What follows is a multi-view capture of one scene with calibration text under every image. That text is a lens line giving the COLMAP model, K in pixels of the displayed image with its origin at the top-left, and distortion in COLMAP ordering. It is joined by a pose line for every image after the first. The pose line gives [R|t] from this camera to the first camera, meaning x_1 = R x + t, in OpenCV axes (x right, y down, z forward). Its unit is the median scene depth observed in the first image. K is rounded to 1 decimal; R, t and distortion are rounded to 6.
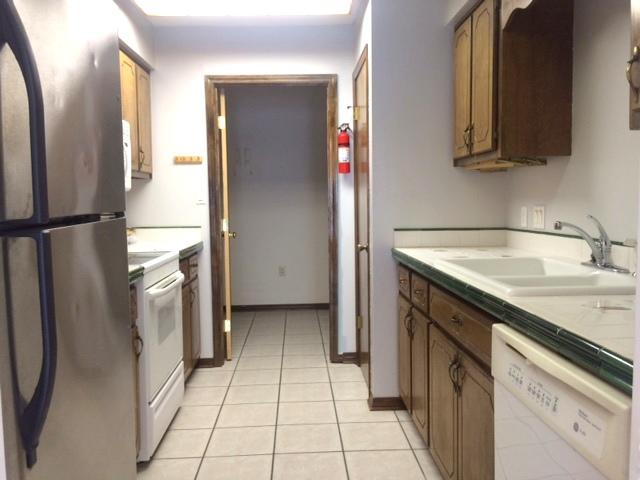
lens RADIAL K [[556.2, 0, 322.4], [0, 556.2, 239.5], [0, 0, 1]] dist [0.040459, -0.007818]
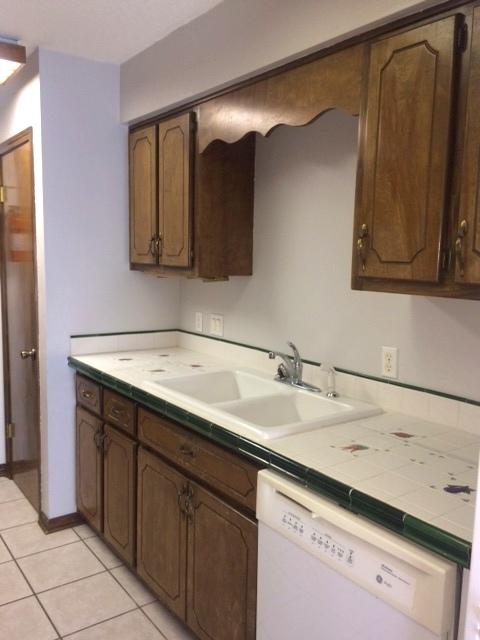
lens RADIAL K [[556.2, 0, 240.0], [0, 556.2, 320.0], [0, 0, 1]] dist [0.040459, -0.007818]
pose [[0.833493, -0.034350, 0.551462, -0.165498], [0.004409, 0.998447, 0.055528, -0.107788], [-0.552513, -0.043850, 0.832350, 0.081036]]
